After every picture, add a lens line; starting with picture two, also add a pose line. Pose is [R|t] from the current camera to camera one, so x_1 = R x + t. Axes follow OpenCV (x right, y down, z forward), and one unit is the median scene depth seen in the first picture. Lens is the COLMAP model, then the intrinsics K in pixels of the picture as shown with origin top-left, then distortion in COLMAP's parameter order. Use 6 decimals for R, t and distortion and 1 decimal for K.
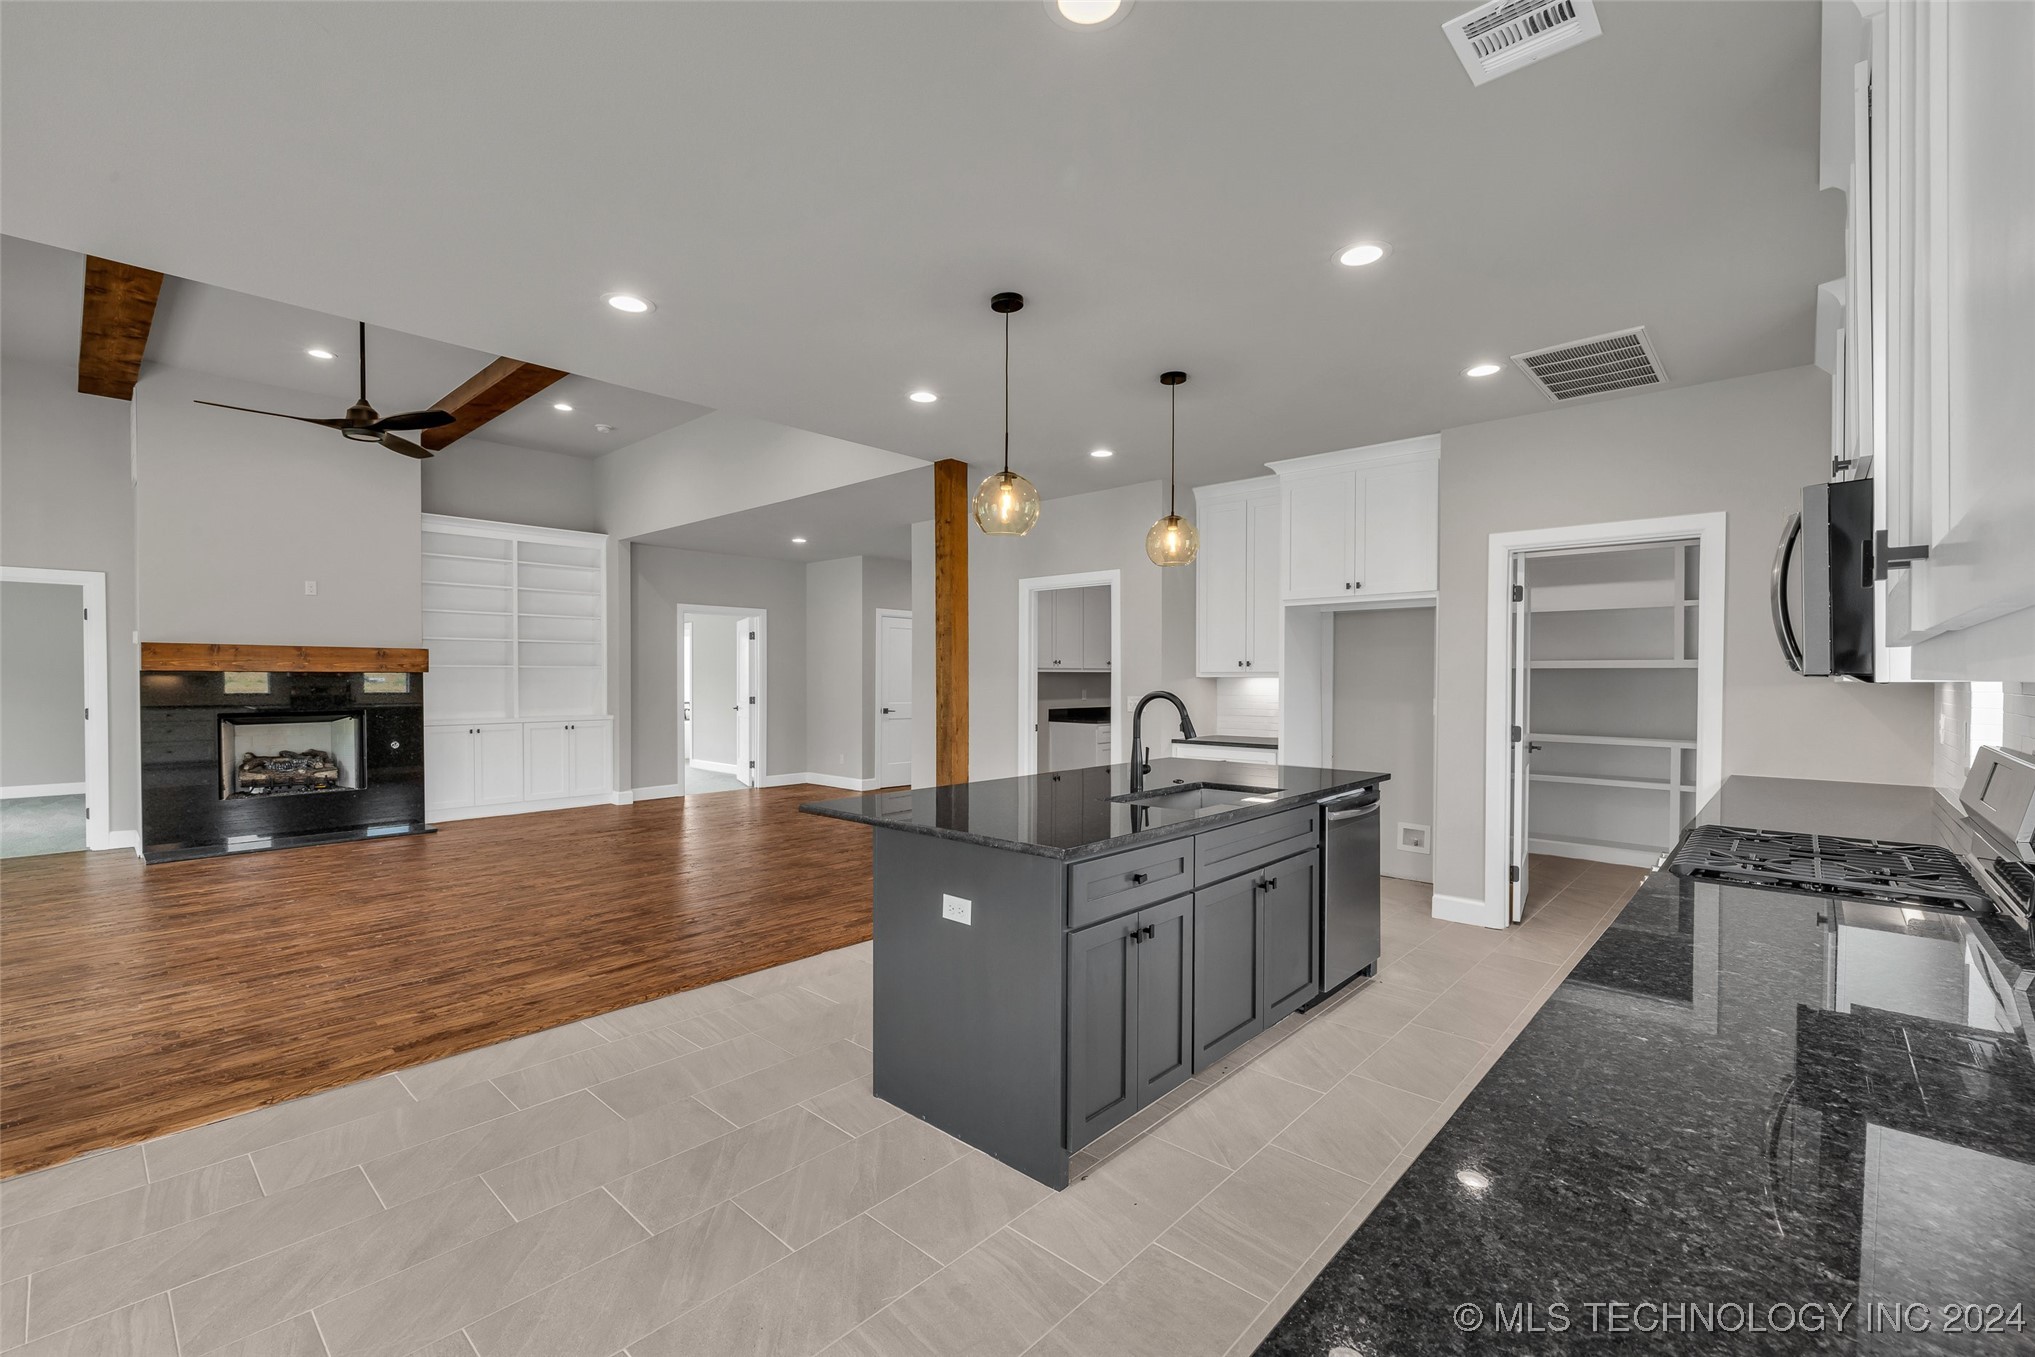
lens RADIAL K [[860.6, 0, 1031.3], [0, 860.6, 695.0], [0, 0, 1]] dist [-0.000202, -0.000641]
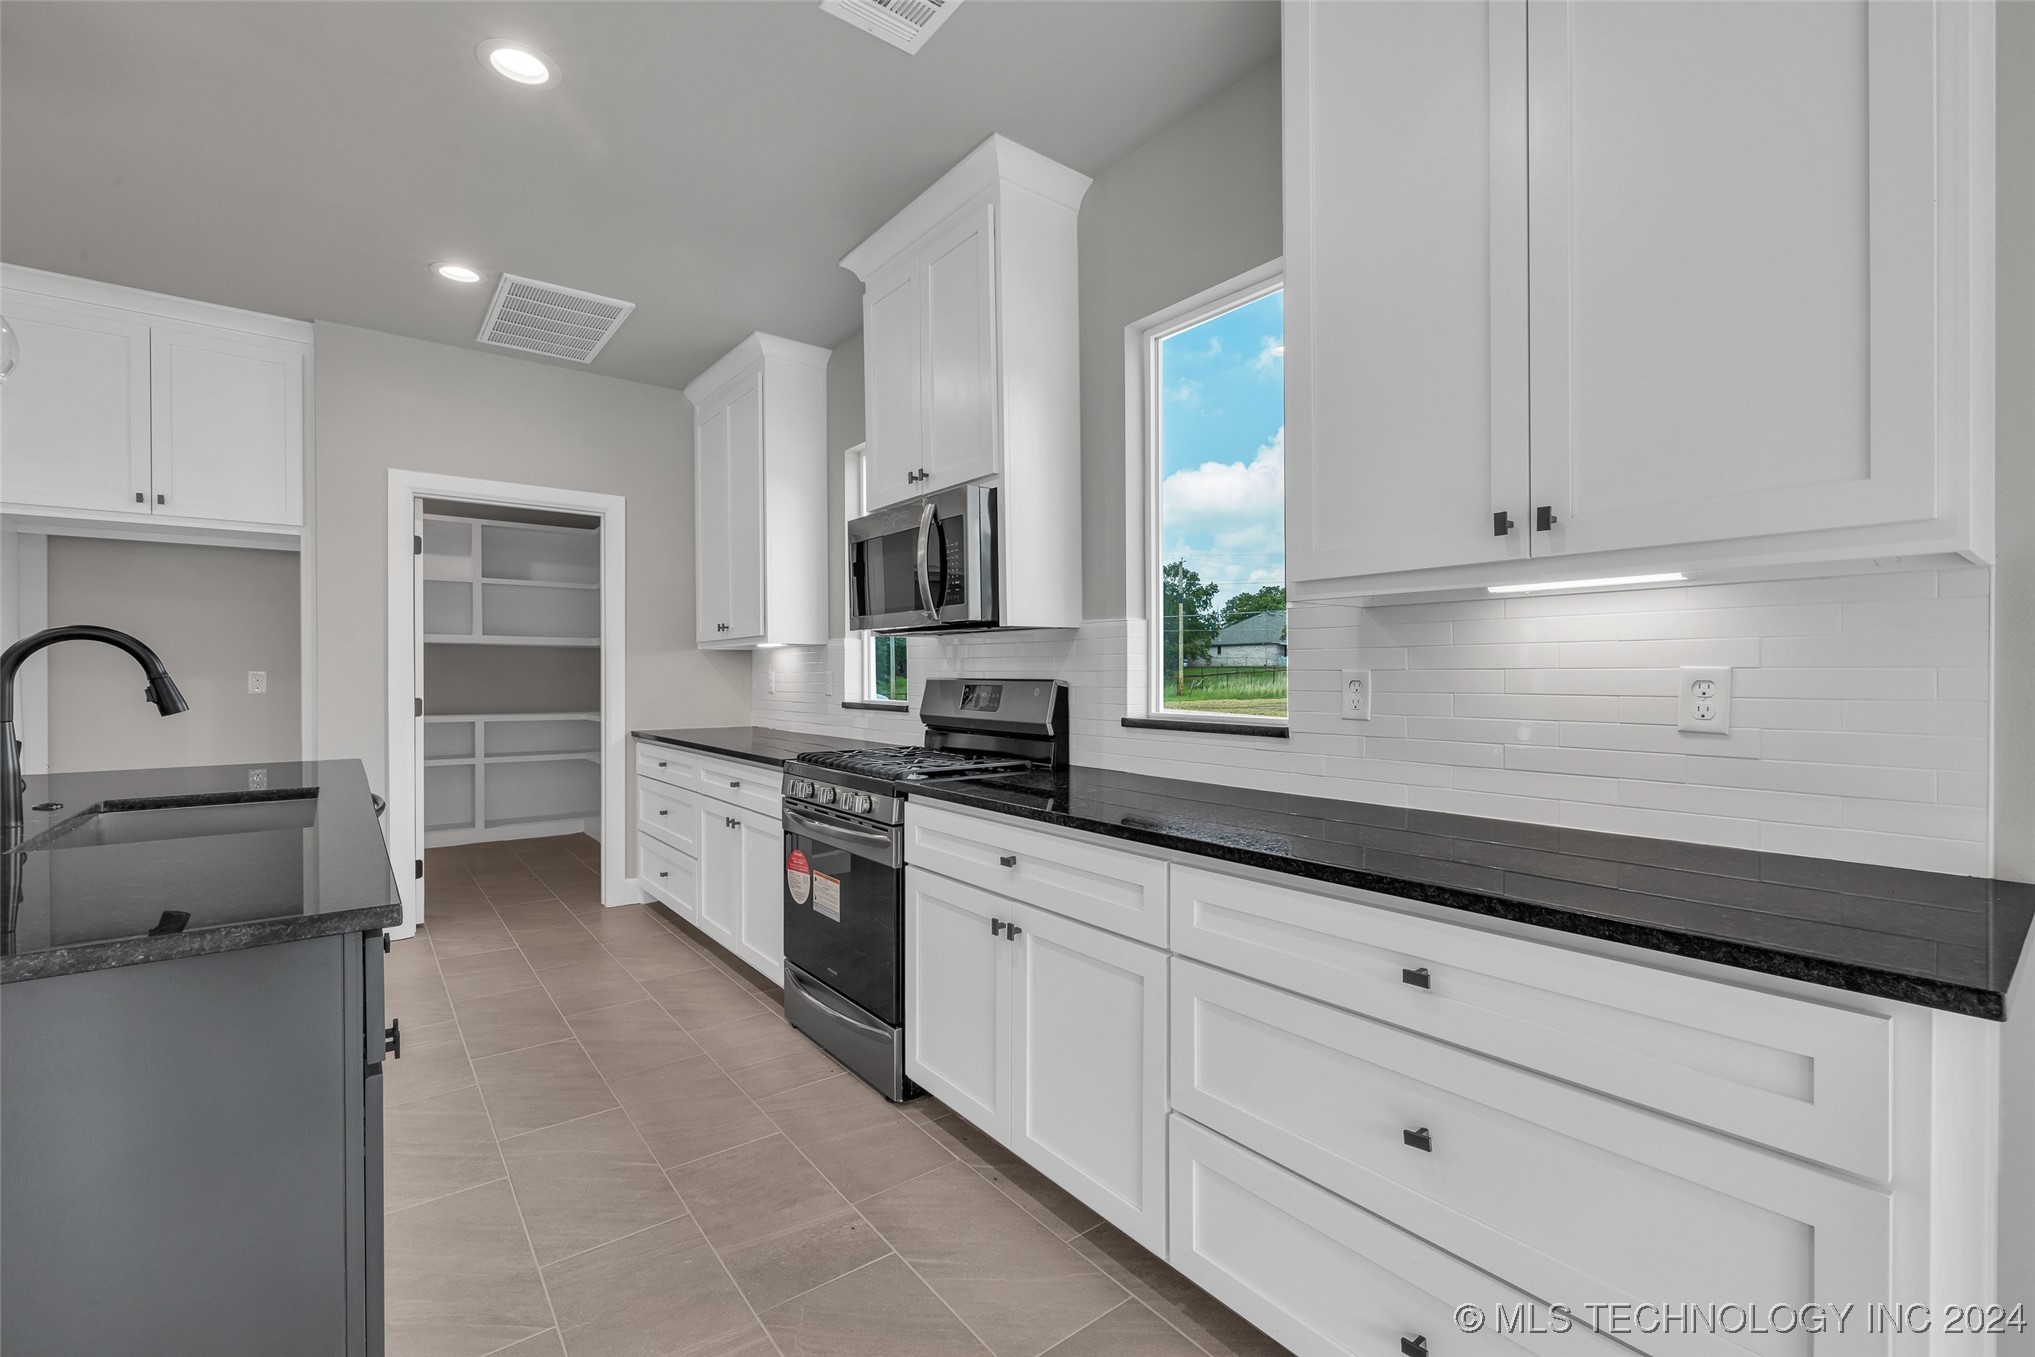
lens RADIAL K [[876.1, 0, 999.1], [0, 876.1, 671.0], [0, 0, 1]] dist [0.001964, -0.000317]
pose [[0.193266, 0.003078, 0.981142, -0.184425], [0.020180, 0.999771, -0.007112, 0.027206], [-0.980939, 0.021174, 0.193160, 0.256802]]
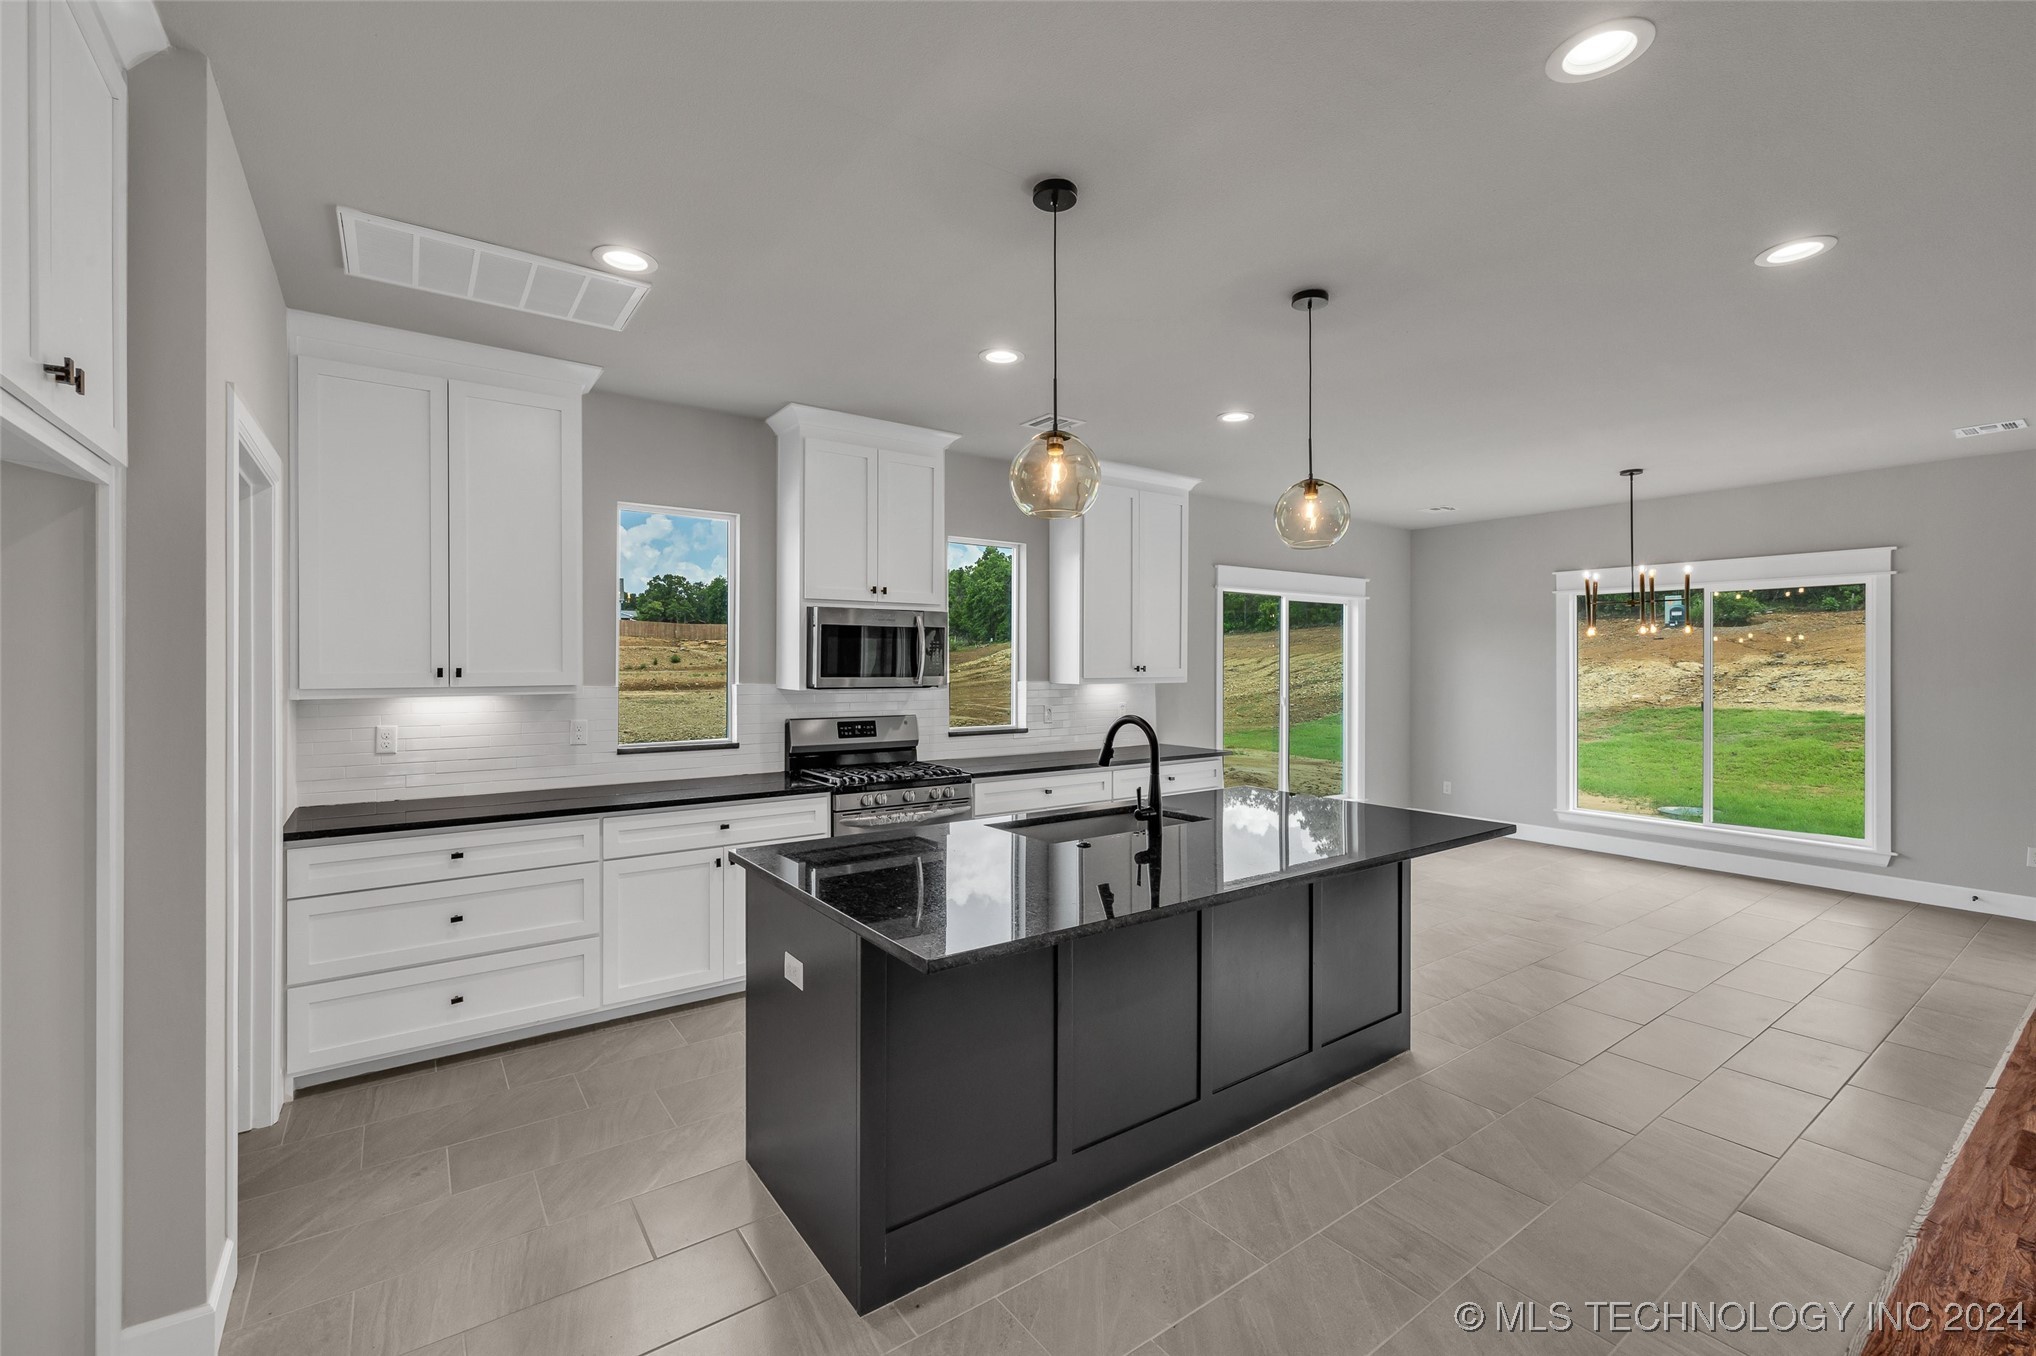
lens RADIAL K [[861.0, 0, 1014.2], [0, 861.0, 668.4], [0, 0, 1]] dist [-0.000202, -0.000641]
pose [[-0.977243, -0.002213, 0.212113, 0.062467], [0.002406, 0.999766, 0.021517, -0.048647], [-0.212111, 0.021538, -0.977008, 1.320427]]
